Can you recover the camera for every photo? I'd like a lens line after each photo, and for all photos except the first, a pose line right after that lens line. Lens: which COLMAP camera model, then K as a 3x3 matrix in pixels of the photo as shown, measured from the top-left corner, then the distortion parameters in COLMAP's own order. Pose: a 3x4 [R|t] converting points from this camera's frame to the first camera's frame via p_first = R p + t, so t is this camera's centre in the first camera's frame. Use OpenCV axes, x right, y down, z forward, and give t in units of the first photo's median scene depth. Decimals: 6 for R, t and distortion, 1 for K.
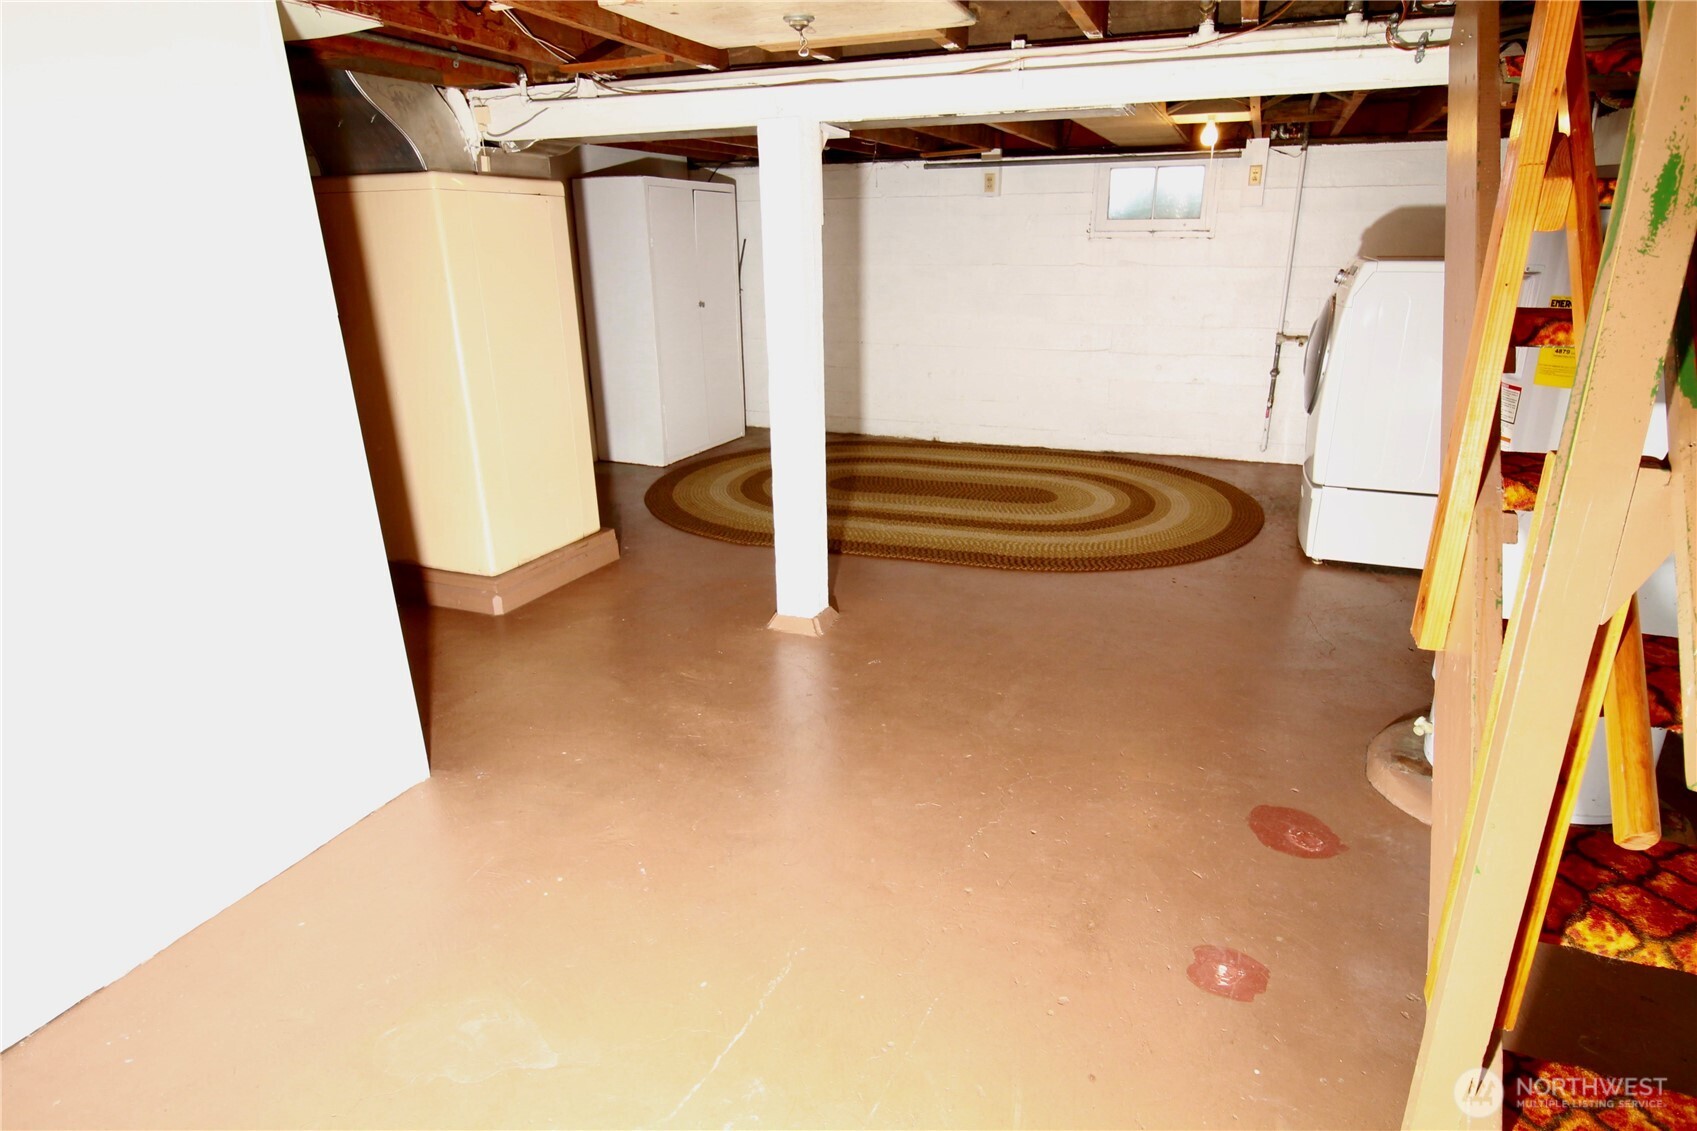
lens RADIAL K [[945.6, 0, 851.1], [0, 945.6, 564.0], [0, 0, 1]] dist [-0.000493, -0.000513]
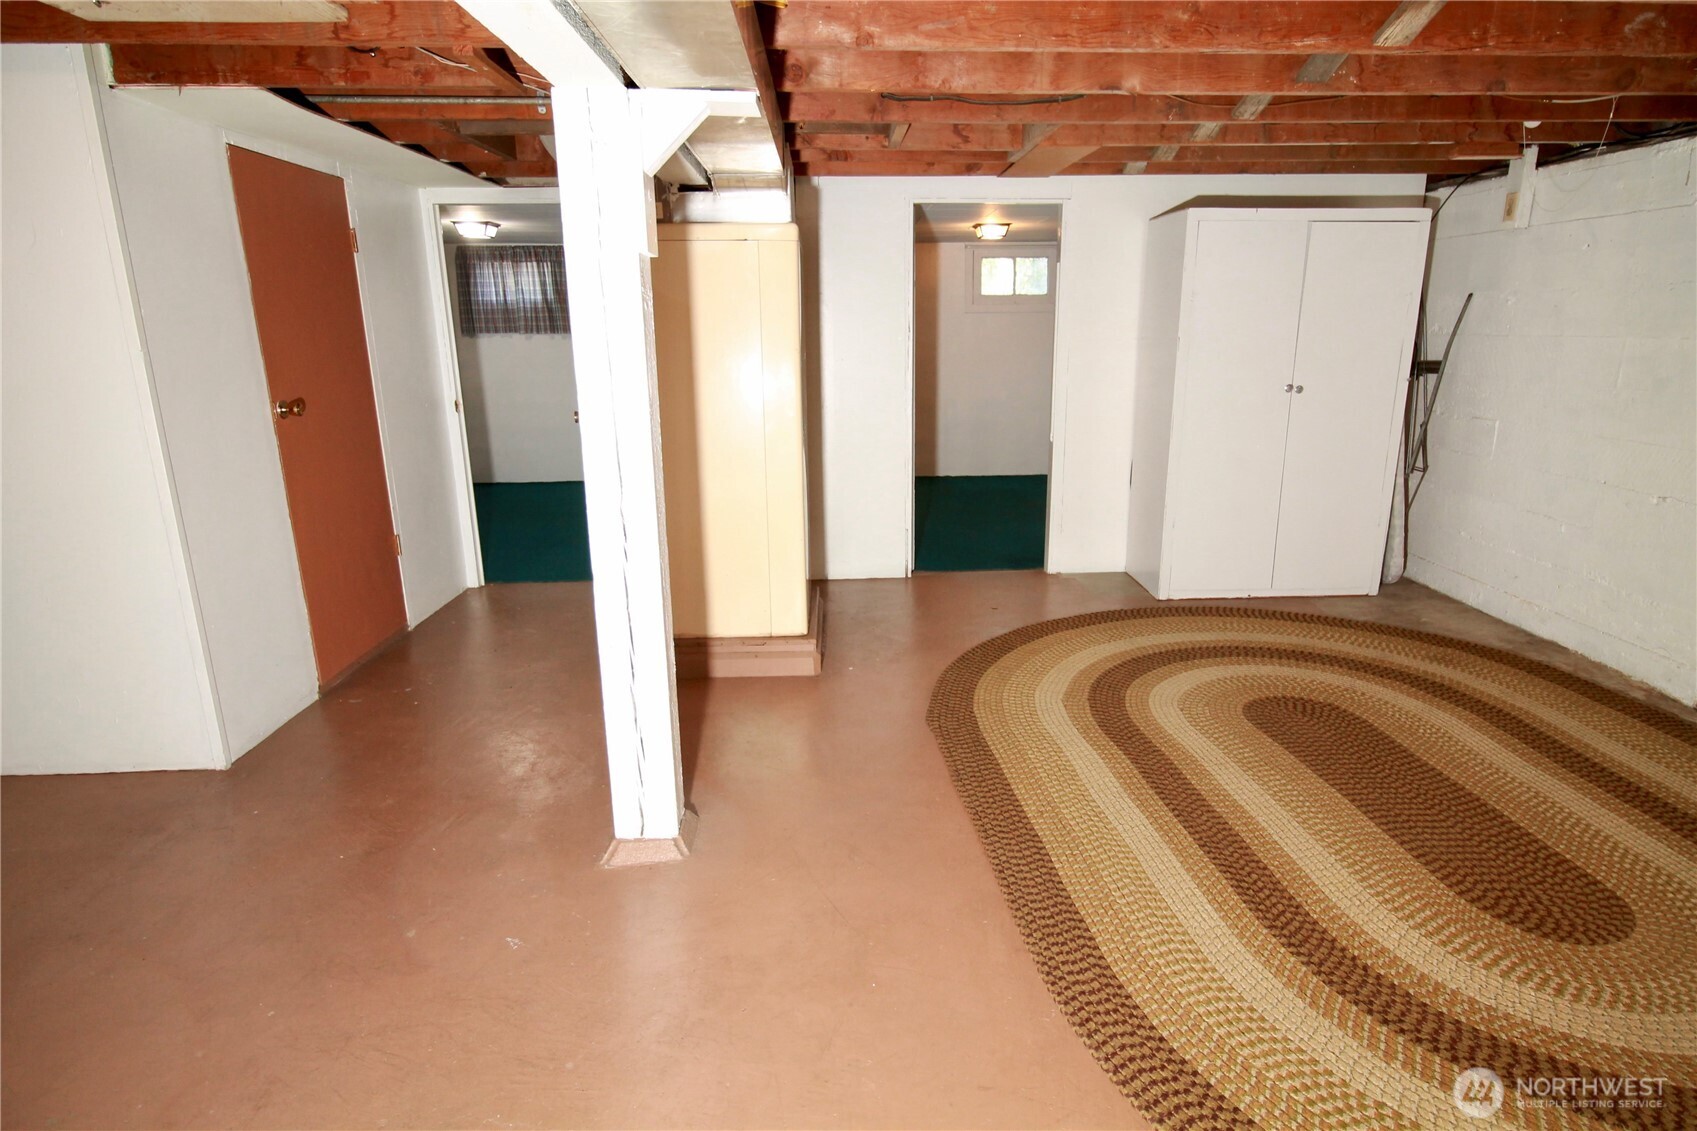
lens RADIAL K [[945.6, 0, 848.8], [0, 945.6, 566.8], [0, 0, 1]] dist [-0.000493, -0.000513]
pose [[0.417387, 0.236213, -0.877492, 0.551169], [-0.293698, 0.948867, 0.115727, -0.237734], [0.859959, 0.209415, 0.465420, 0.757010]]
